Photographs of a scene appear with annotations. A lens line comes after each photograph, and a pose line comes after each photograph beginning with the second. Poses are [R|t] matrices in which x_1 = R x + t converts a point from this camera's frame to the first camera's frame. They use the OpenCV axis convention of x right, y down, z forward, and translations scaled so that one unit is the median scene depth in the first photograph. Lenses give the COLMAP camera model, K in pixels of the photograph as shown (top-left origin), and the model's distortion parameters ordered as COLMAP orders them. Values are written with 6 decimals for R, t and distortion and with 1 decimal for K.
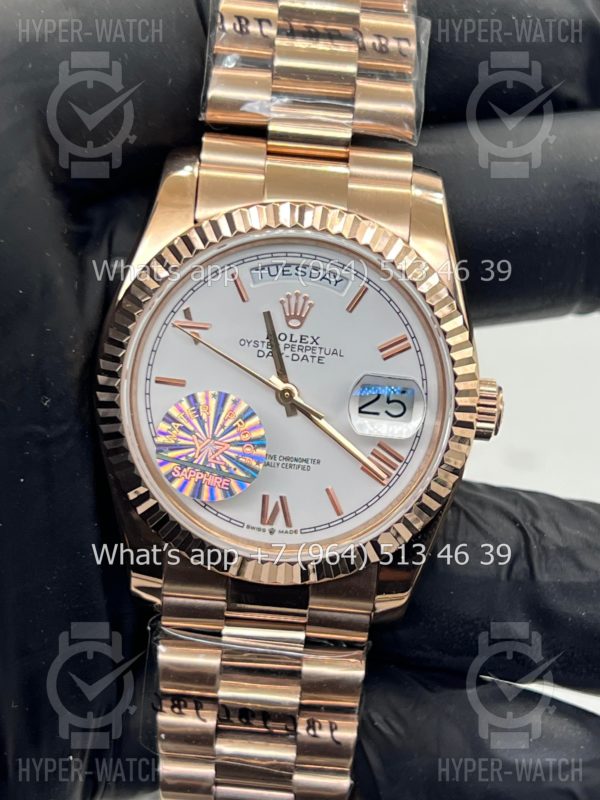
lens RADIAL K [[1807.6, 0, 299.8], [0, 1807.6, 399.8], [0, 0, 1]] dist [0.086195, 0.000000]
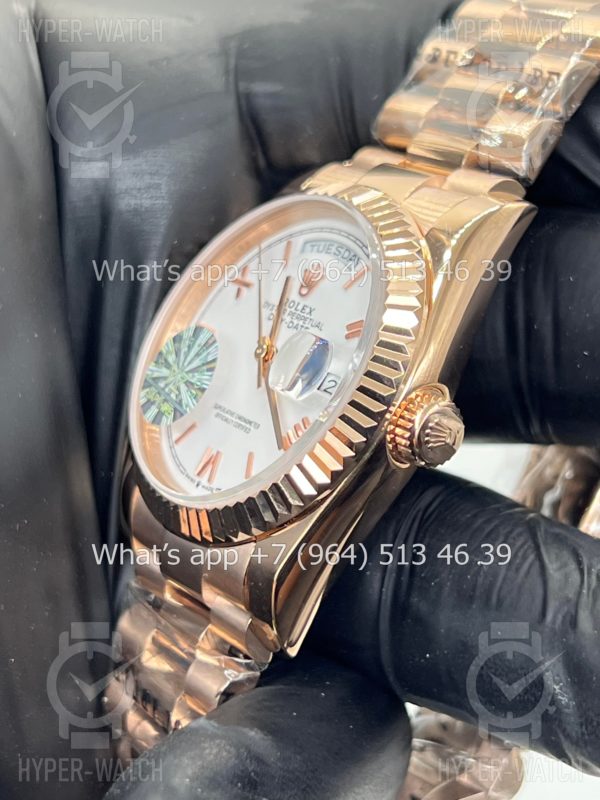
lens RADIAL K [[1807.6, 0, 300.4], [0, 1807.6, 399.1], [0, 0, 1]] dist [0.086195, 0.000000]
pose [[0.577175, 0.135404, -0.805316, 0.774703], [-0.467541, 0.863326, -0.189932, 0.189493], [0.669533, 0.486143, 0.561597, 0.478902]]
